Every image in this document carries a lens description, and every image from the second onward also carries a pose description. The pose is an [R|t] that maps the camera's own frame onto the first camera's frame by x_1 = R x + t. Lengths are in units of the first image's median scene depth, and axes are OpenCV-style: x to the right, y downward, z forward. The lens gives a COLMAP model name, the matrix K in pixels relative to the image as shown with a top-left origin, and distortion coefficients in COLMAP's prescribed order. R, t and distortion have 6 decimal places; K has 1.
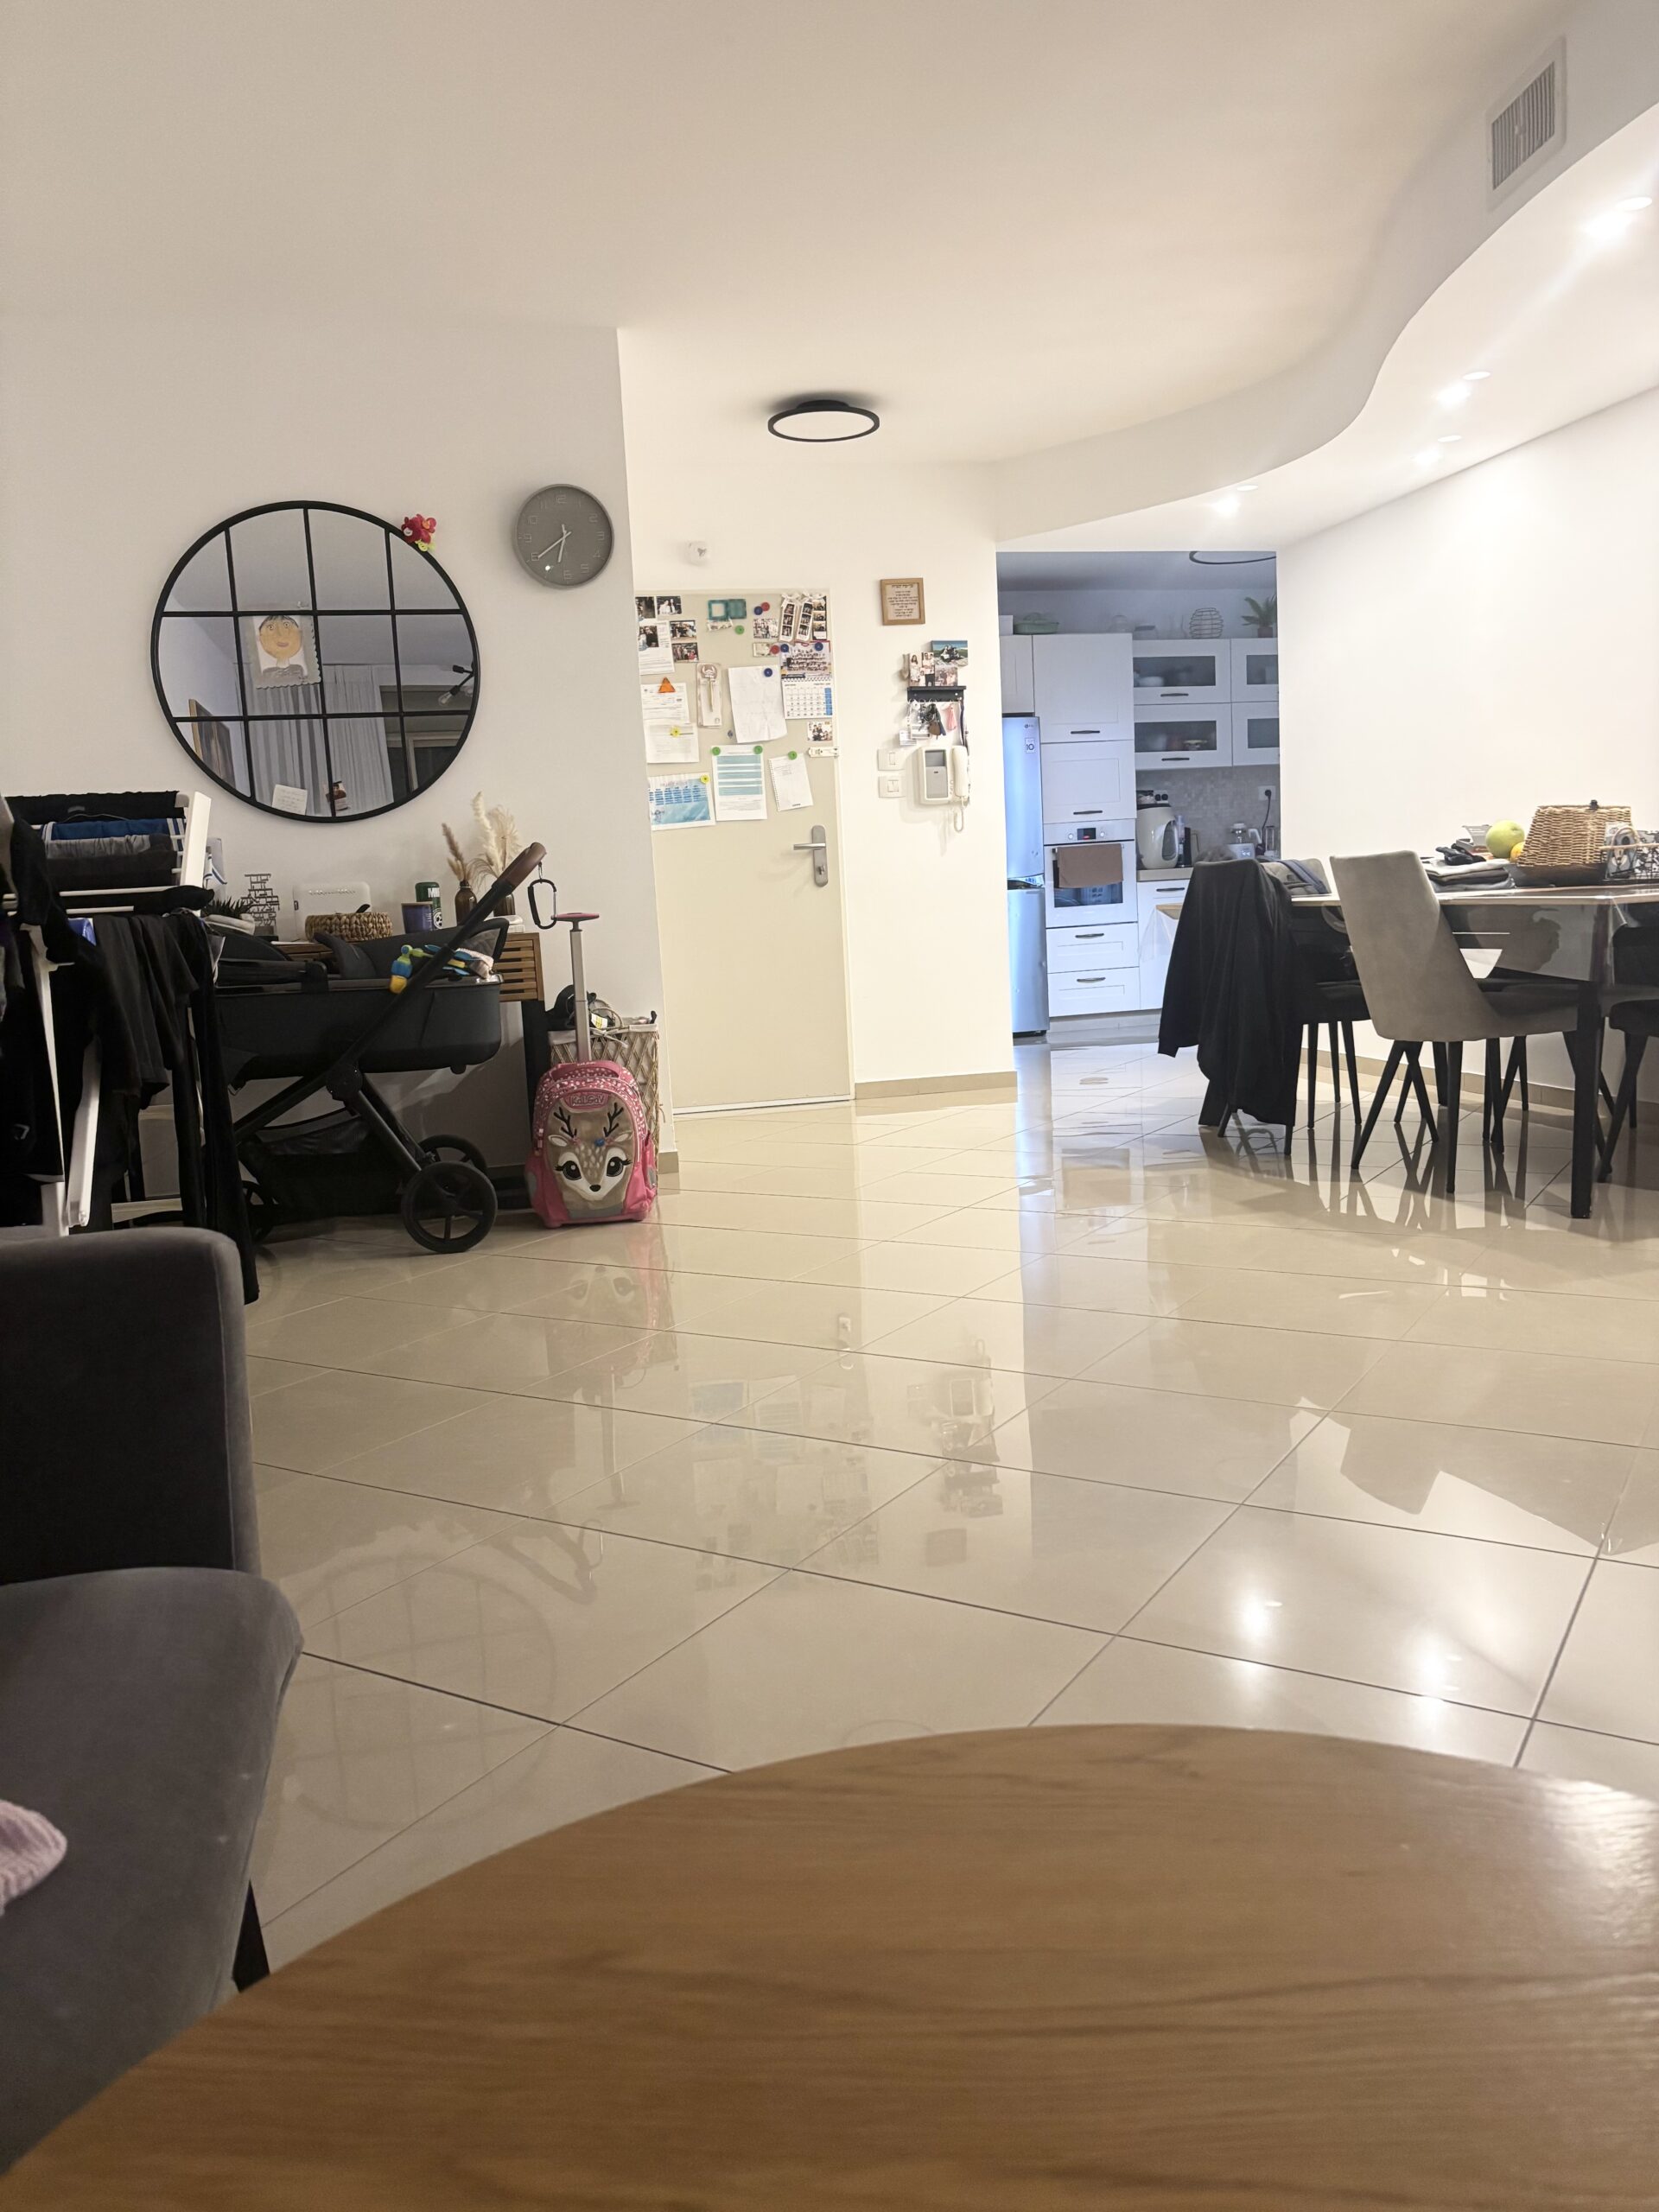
lens RADIAL K [[1685.8, 0, 829.5], [0, 1685.8, 1106.0], [0, 0, 1]] dist [0.049092, -0.070140]
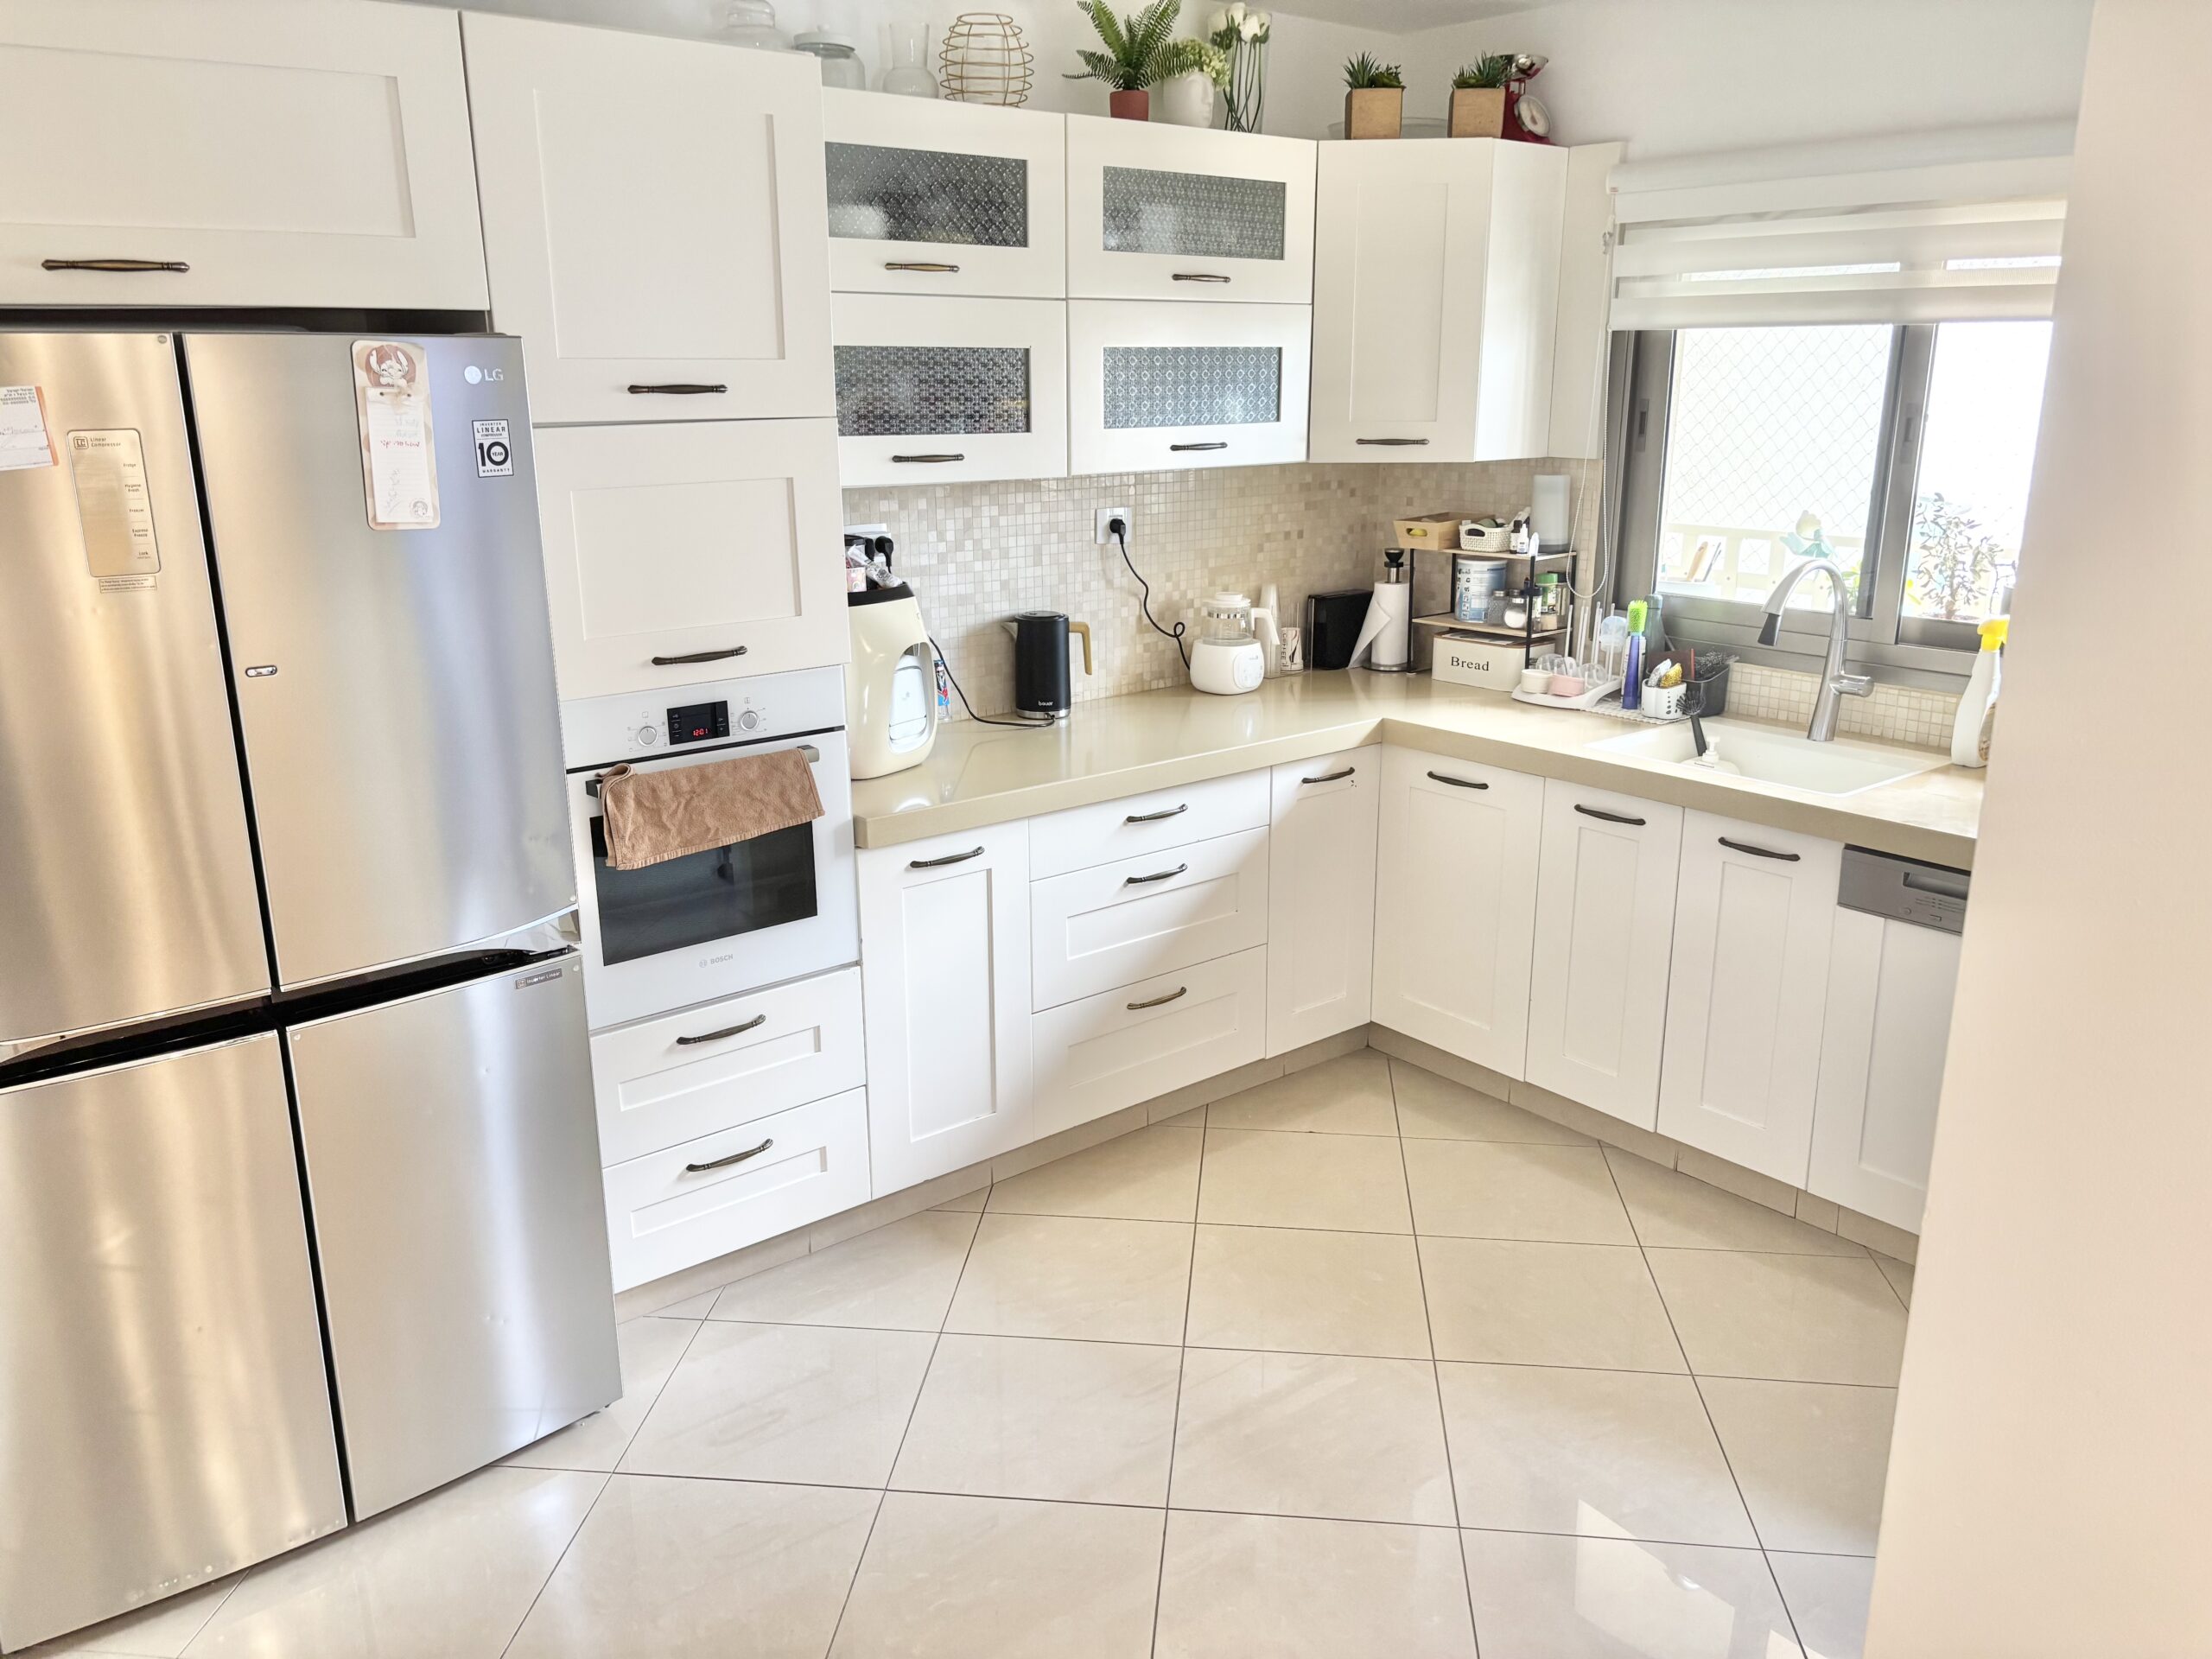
lens RADIAL K [[1685.8, 0, 1106.0], [0, 1685.8, 829.5], [0, 0, 1]] dist [0.049092, -0.070140]
pose [[0.897974, -0.075525, 0.433519, 0.080754], [0.020073, 0.991166, 0.131096, -0.174426], [-0.439591, -0.109019, 0.891558, 0.667199]]
